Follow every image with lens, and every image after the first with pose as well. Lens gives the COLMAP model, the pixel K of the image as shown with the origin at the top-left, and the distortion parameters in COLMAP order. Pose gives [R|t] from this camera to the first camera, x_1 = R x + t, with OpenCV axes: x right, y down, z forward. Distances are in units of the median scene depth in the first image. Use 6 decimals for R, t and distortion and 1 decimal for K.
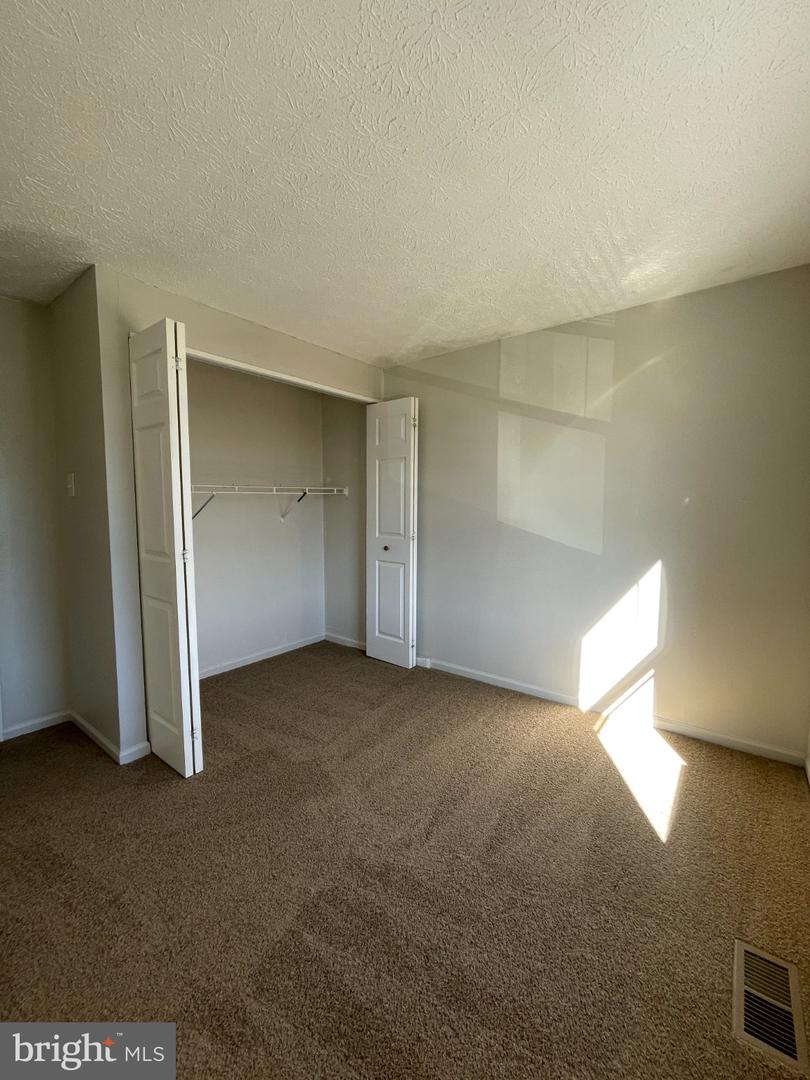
lens RADIAL K [[439.5, 0, 401.7], [0, 439.5, 541.2], [0, 0, 1]] dist [-0.001668, 0.000385]
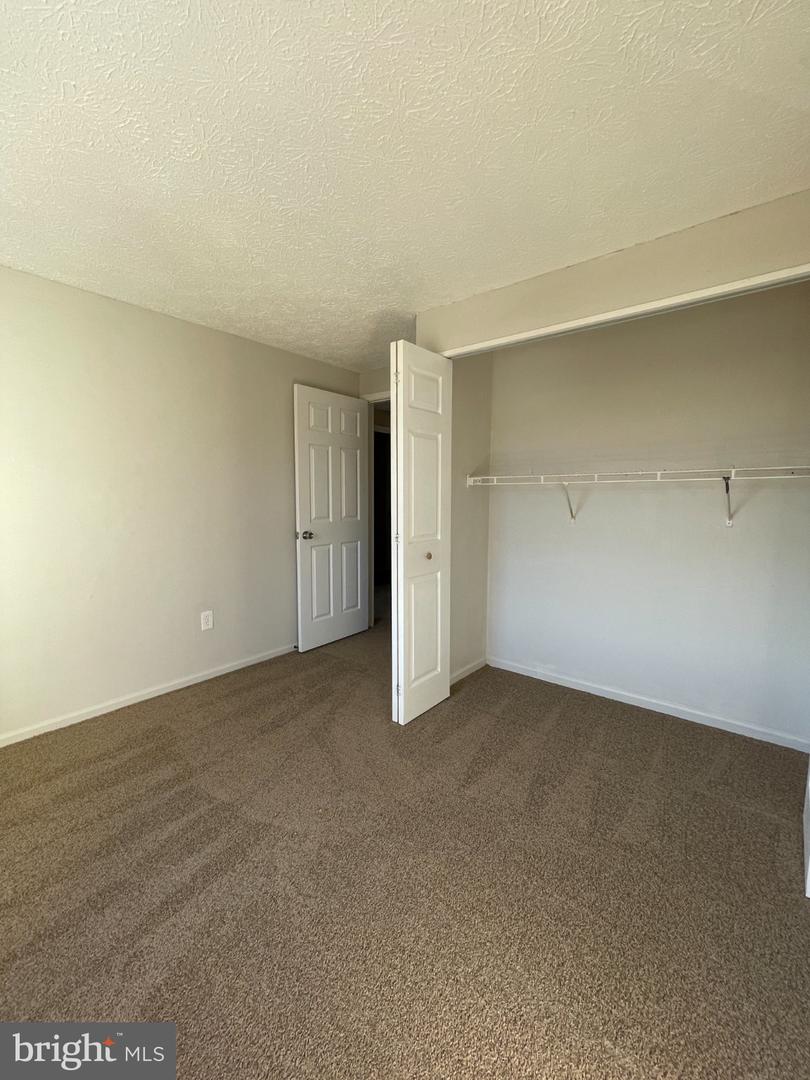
lens RADIAL K [[439.5, 0, 403.1], [0, 439.5, 544.8], [0, 0, 1]] dist [-0.001668, 0.000385]
pose [[-0.023900, 0.109805, -0.993666, 0.432646], [-0.085852, 0.990052, 0.111470, -0.054426], [0.996021, 0.087972, -0.014235, 0.643384]]
